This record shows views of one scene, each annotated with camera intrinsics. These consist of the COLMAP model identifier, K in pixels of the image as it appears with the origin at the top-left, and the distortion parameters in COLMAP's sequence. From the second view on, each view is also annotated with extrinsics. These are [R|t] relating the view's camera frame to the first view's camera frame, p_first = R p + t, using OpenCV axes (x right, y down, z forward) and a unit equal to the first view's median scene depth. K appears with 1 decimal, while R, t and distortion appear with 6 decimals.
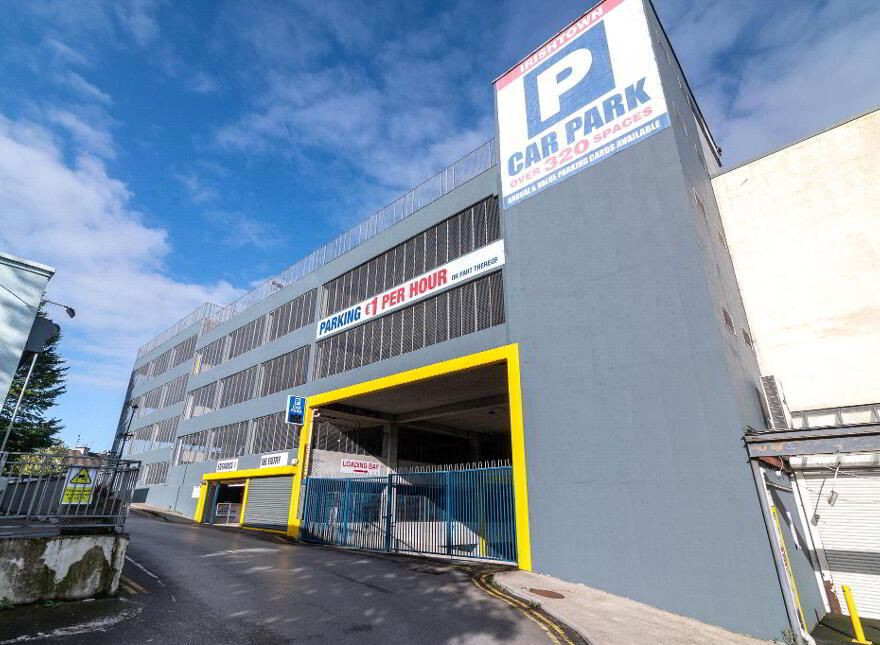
lens RADIAL K [[454.1, 0, 423.7], [0, 454.1, 323.2], [0, 0, 1]] dist [0.014053, 0.000048]
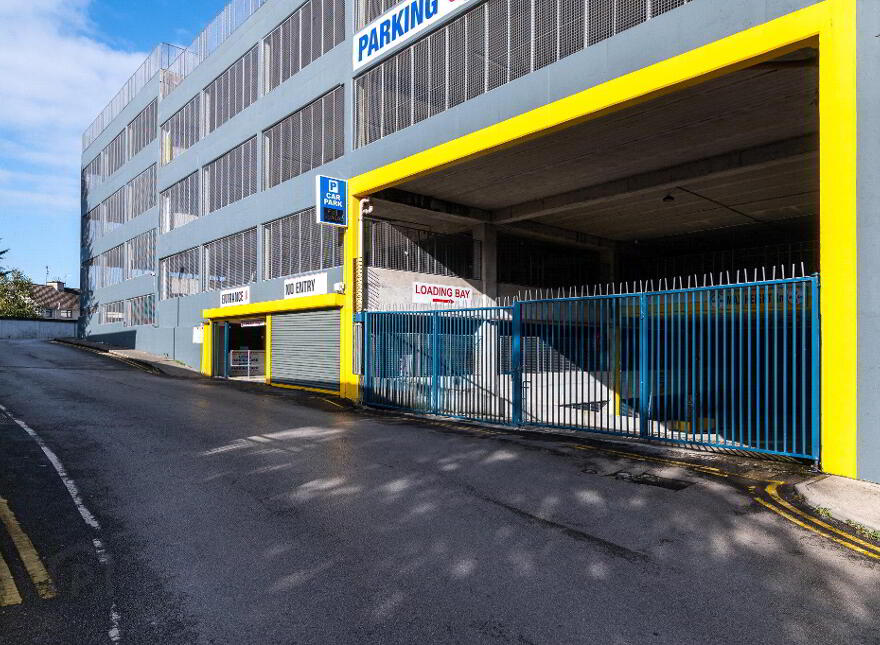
lens RADIAL K [[611.8, 0, 433.3], [0, 611.8, 341.2], [0, 0, 1]] dist [-0.000365, -0.001211]
pose [[0.996137, -0.013958, -0.086700, -0.085264], [0.044530, 0.931228, 0.361706, 0.079042], [0.075689, -0.364170, 0.928252, 0.217660]]
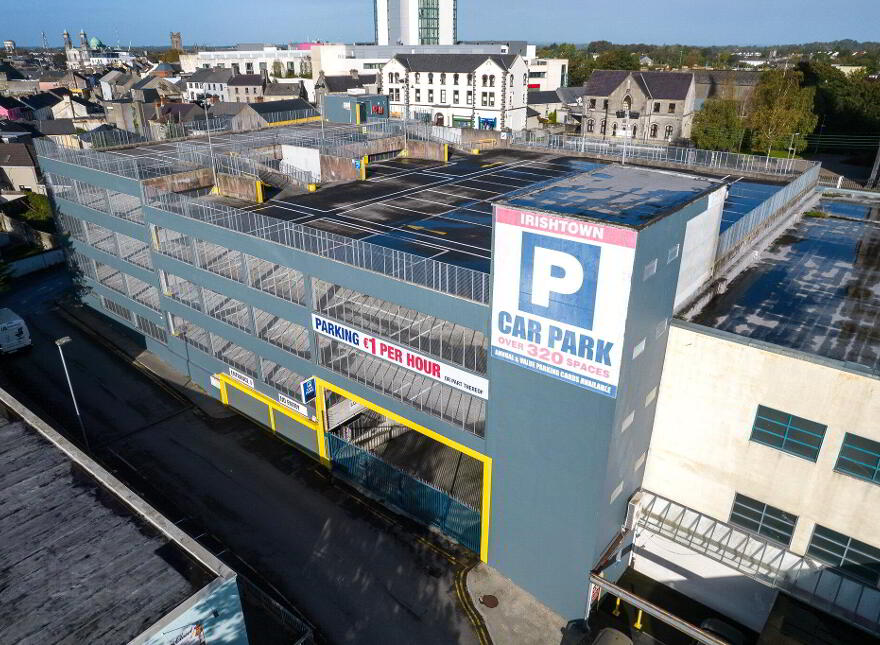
lens RADIAL K [[611.8, 0, 439.1], [0, 611.8, 321.4], [0, 0, 1]] dist [-0.000365, -0.001211]
pose [[0.995435, -0.056768, 0.076725, -0.053478], [-0.015555, 0.696646, 0.717246, -1.059278], [-0.094167, -0.715166, 0.692583, -0.011001]]
